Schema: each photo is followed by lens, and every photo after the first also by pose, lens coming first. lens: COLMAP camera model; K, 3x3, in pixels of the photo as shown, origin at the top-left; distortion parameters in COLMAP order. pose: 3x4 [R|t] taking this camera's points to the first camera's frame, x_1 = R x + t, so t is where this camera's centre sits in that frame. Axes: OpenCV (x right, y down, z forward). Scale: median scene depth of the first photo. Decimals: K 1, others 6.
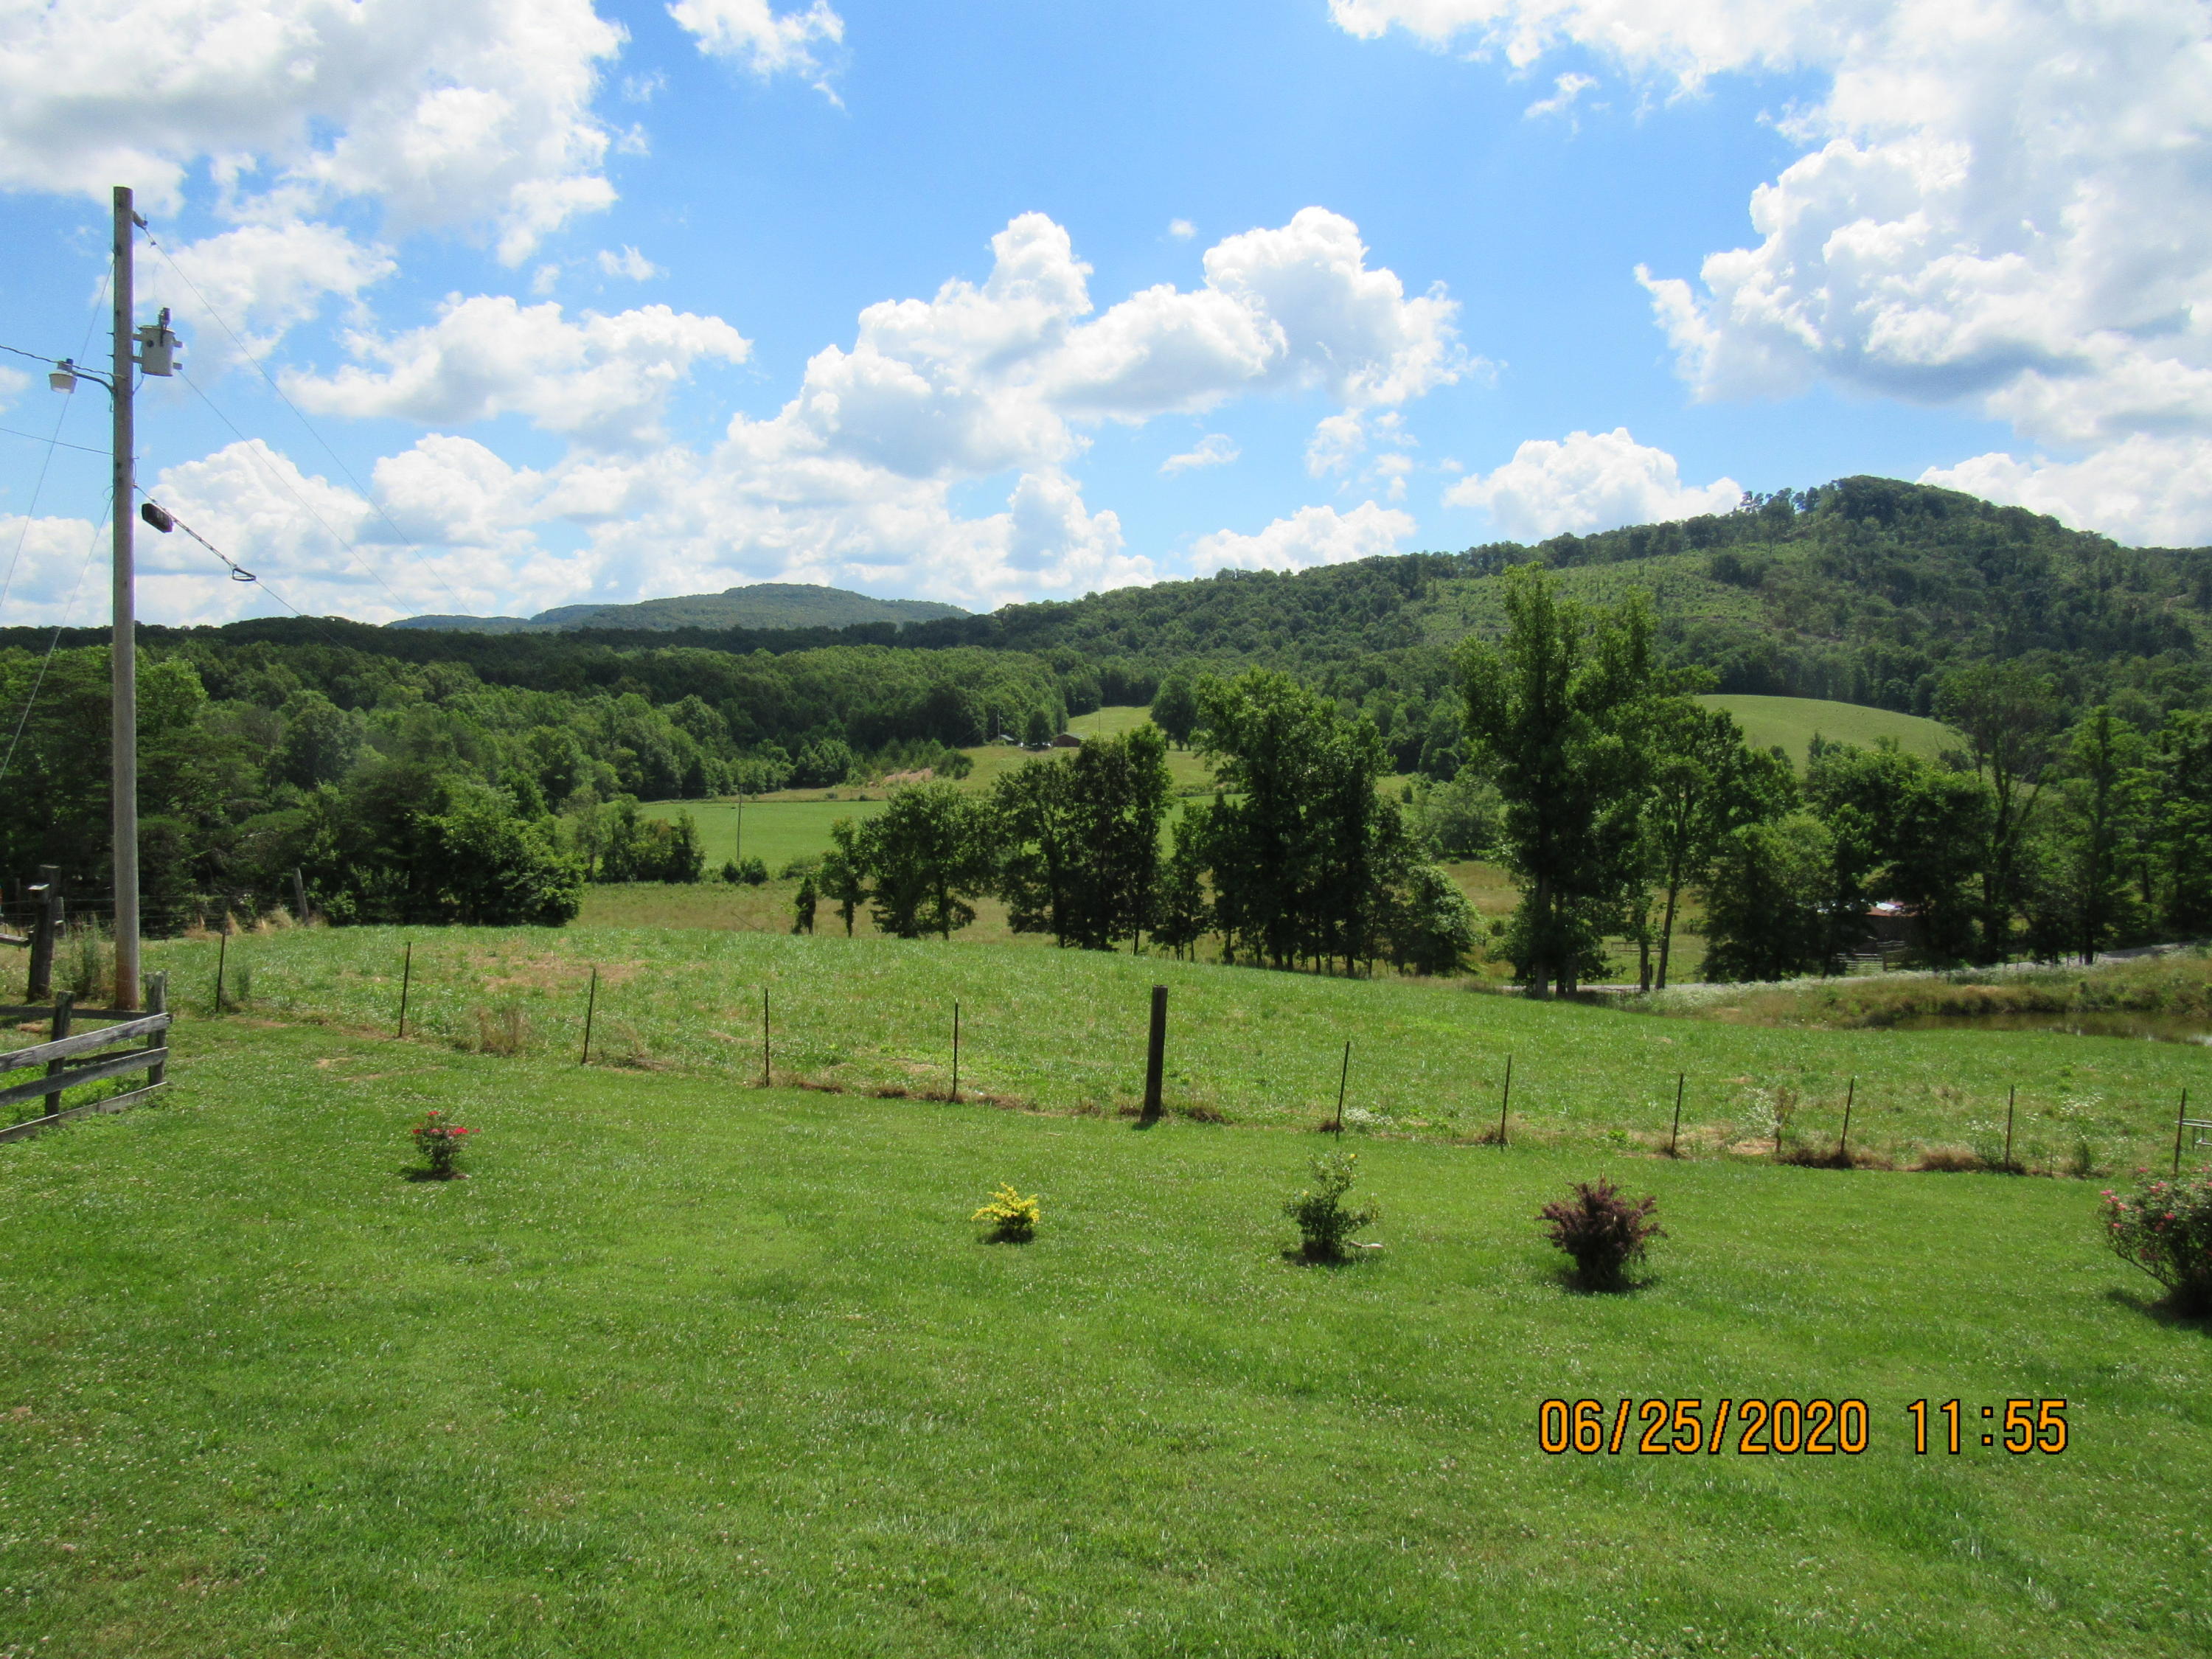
lens RADIAL K [[1557.2, 0, 1095.0], [0, 1557.2, 852.6], [0, 0, 1]] dist [-0.040209, 0.009986]
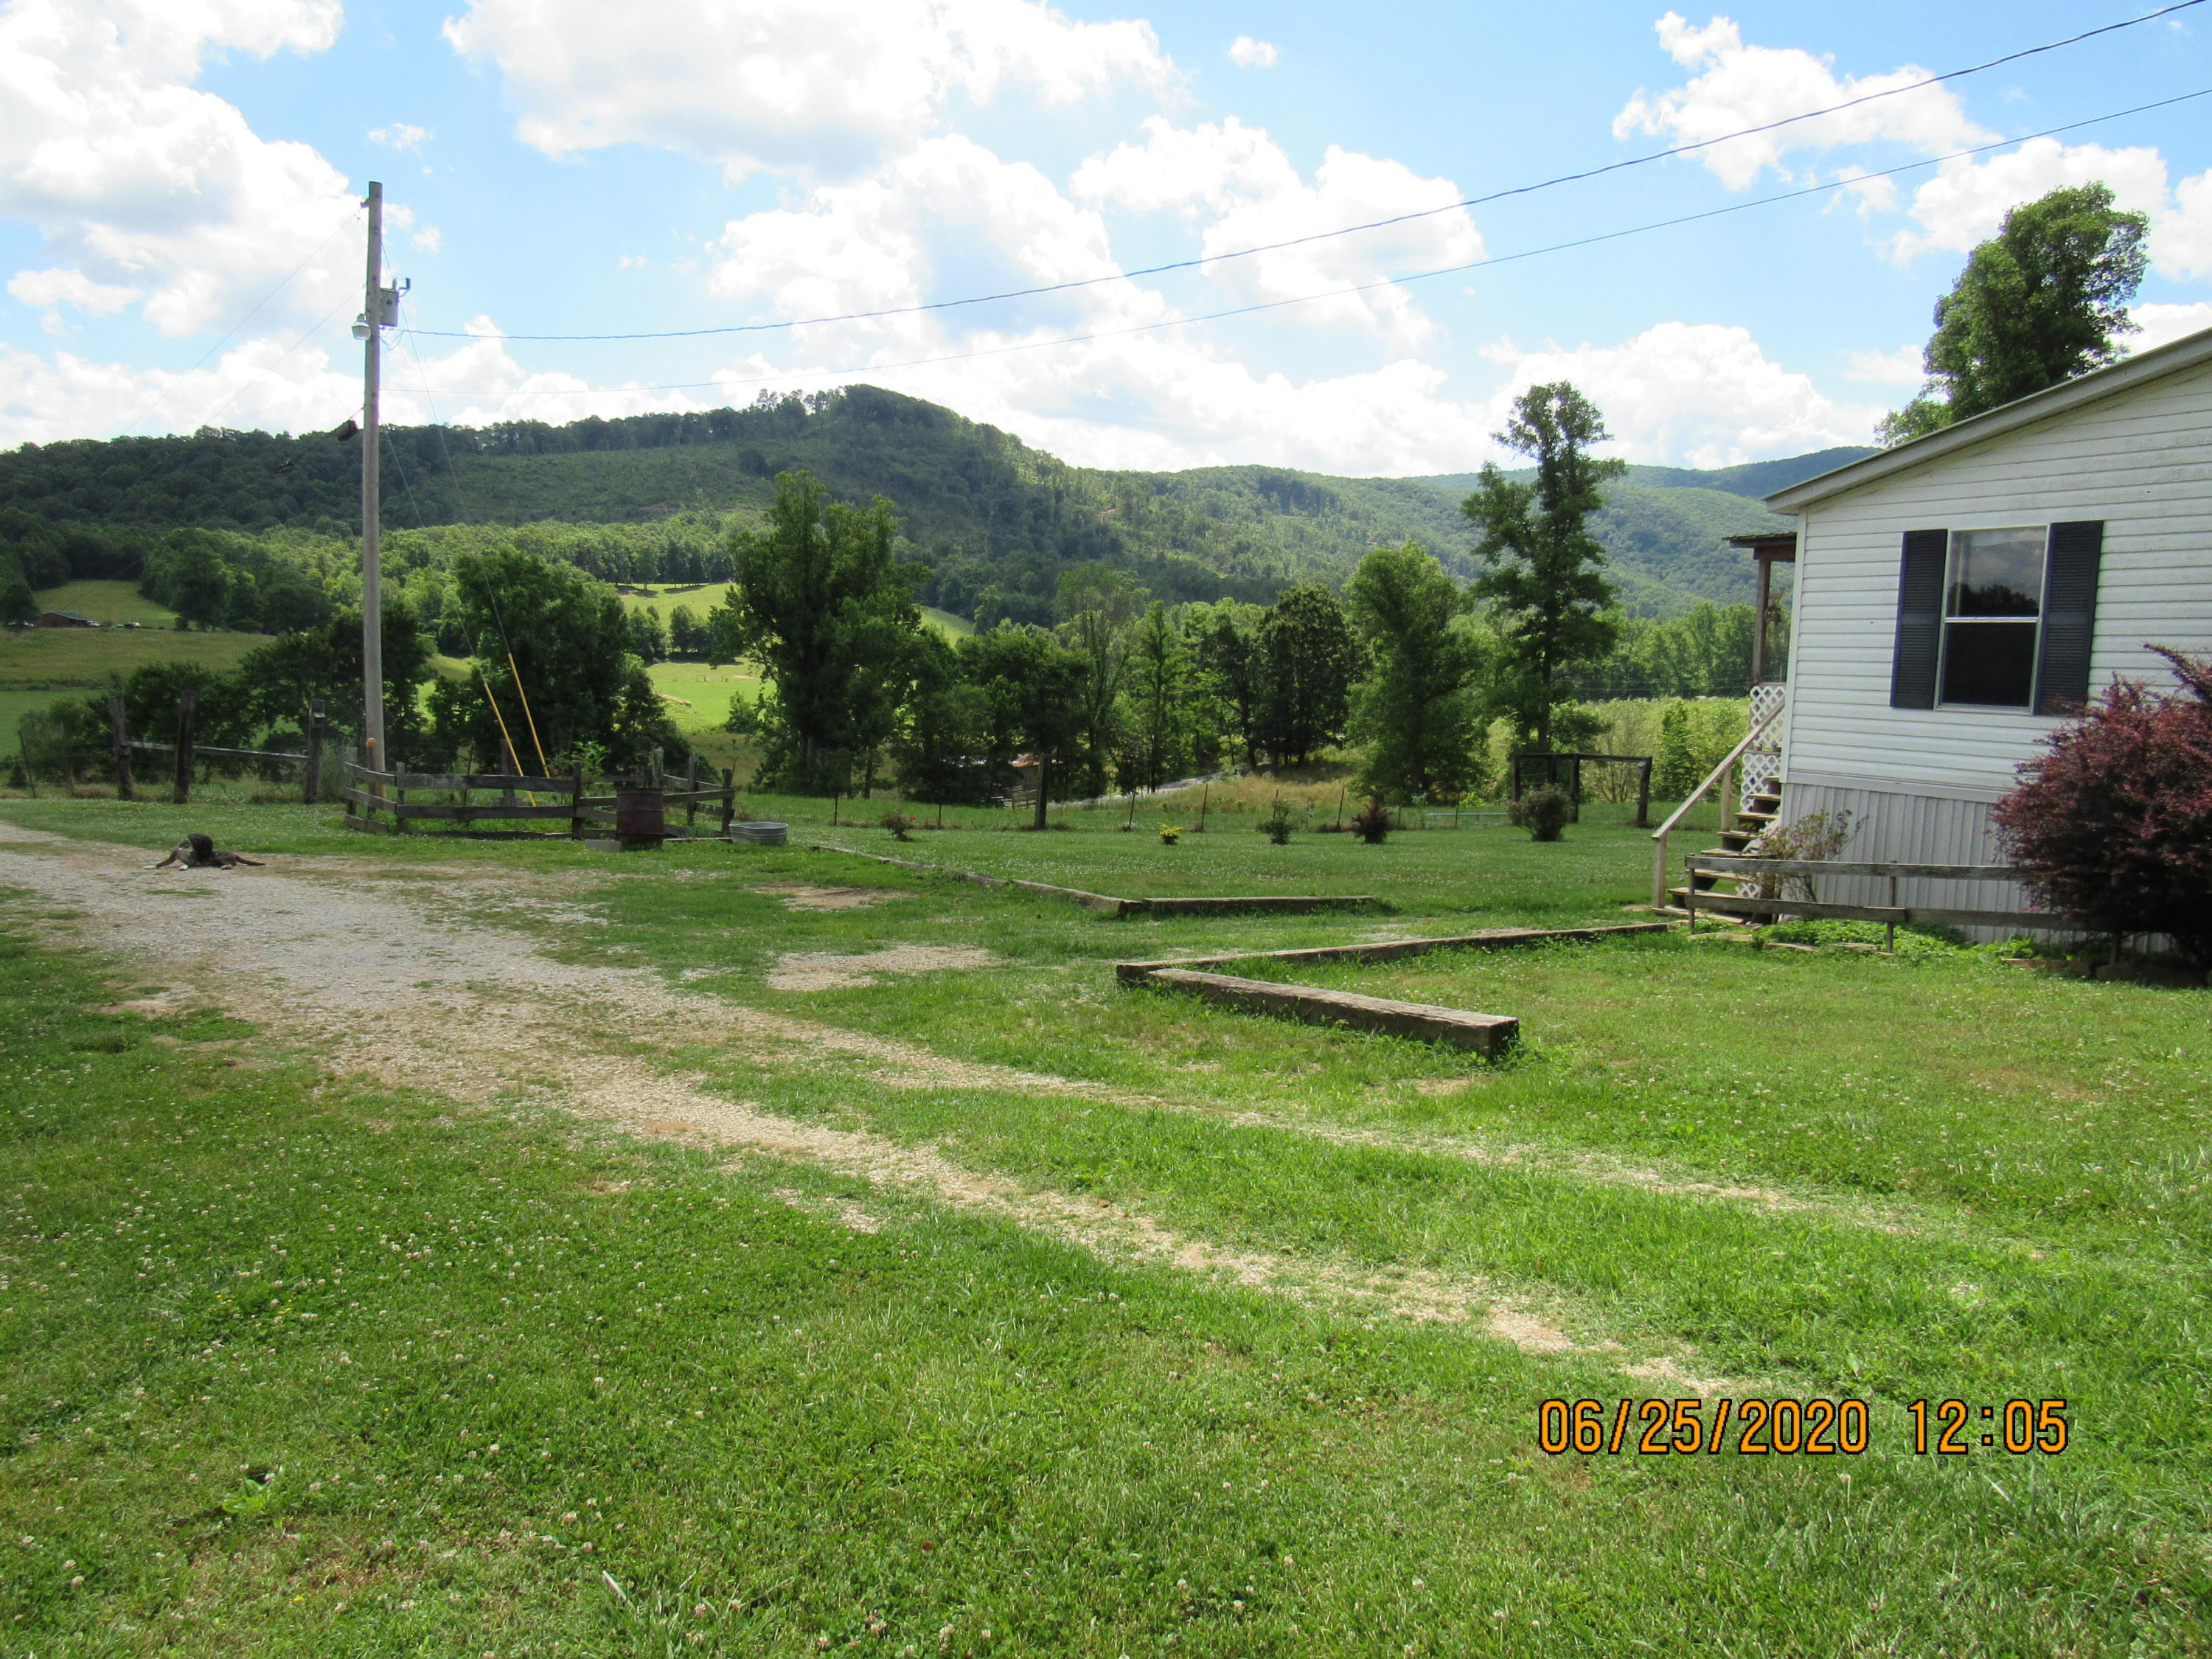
lens RADIAL K [[1557.2, 0, 1110.5], [0, 1557.2, 830.8], [0, 0, 1]] dist [-0.040209, 0.009986]
pose [[0.813759, -0.063024, 0.577775, -0.182729], [0.028868, 0.997259, 0.068122, 0.011420], [-0.580485, -0.038756, 0.813348, -0.092052]]
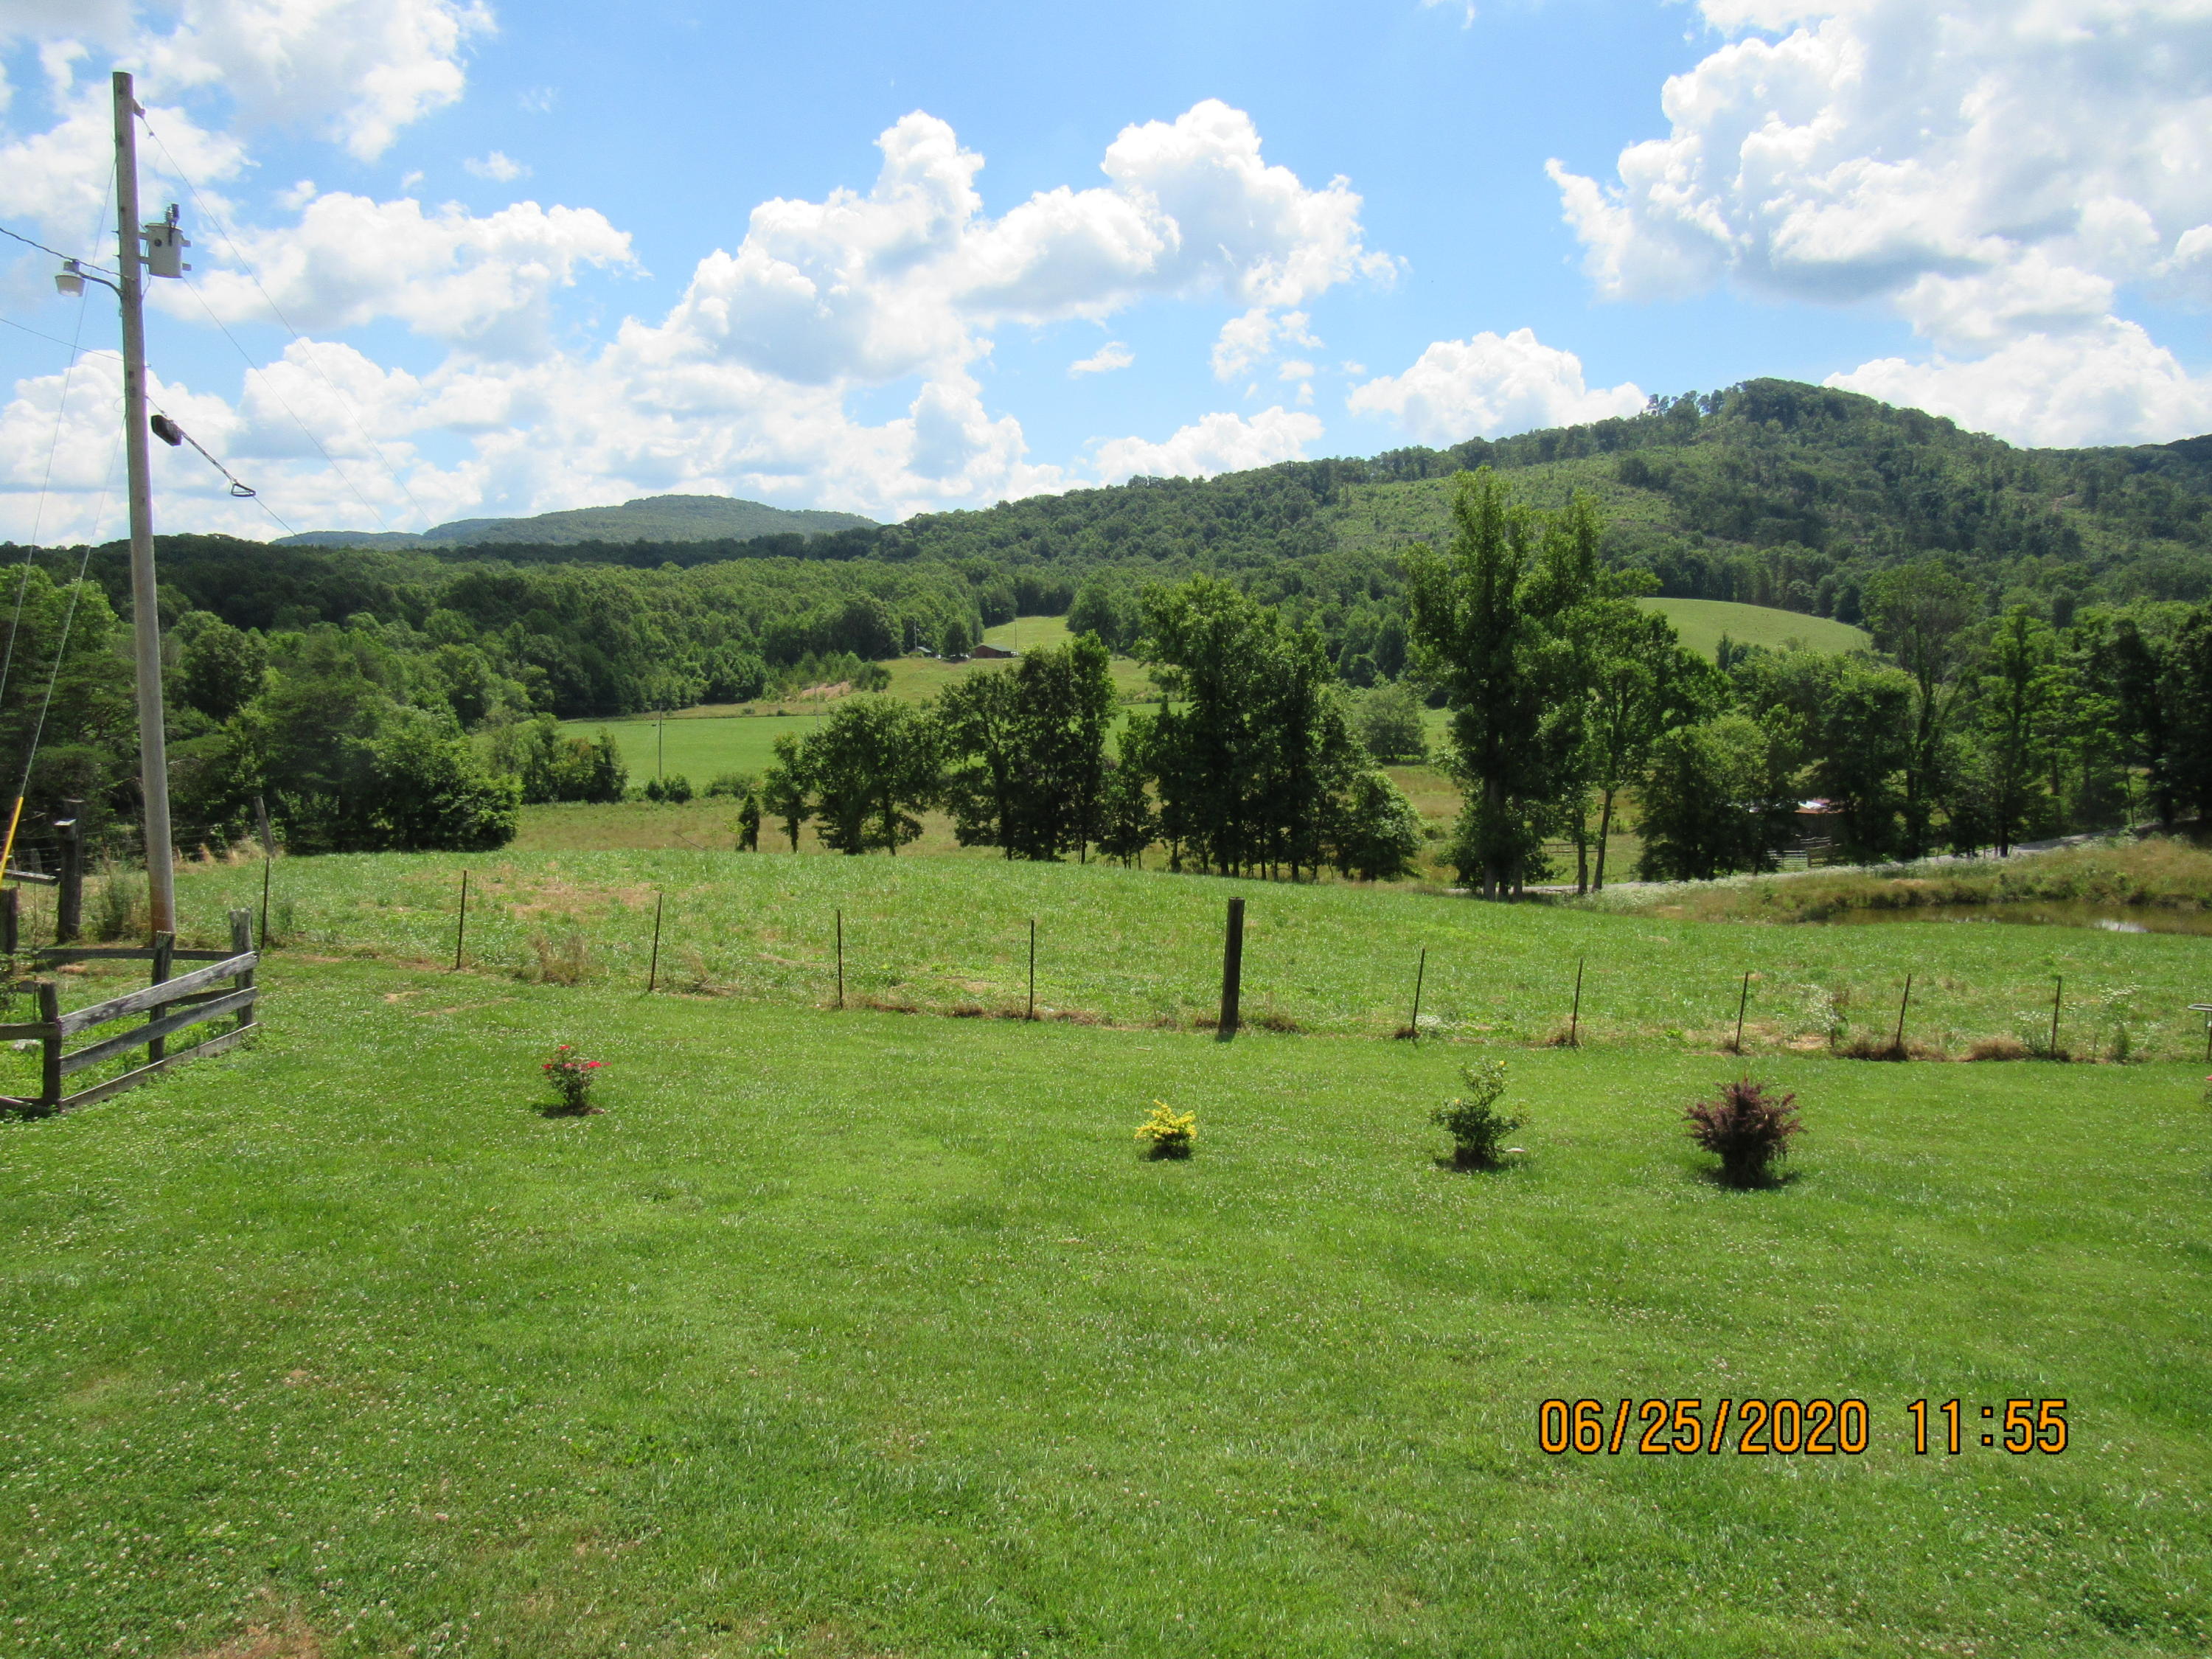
lens RADIAL K [[1557.2, 0, 1098.2], [0, 1557.2, 871.8], [0, 0, 1]] dist [-0.040209, 0.009986]
pose [[0.998145, -0.021546, 0.056938, -0.020456], [0.017551, 0.997409, 0.069761, -0.000286], [-0.058293, -0.068632, 0.995938, 0.003587]]
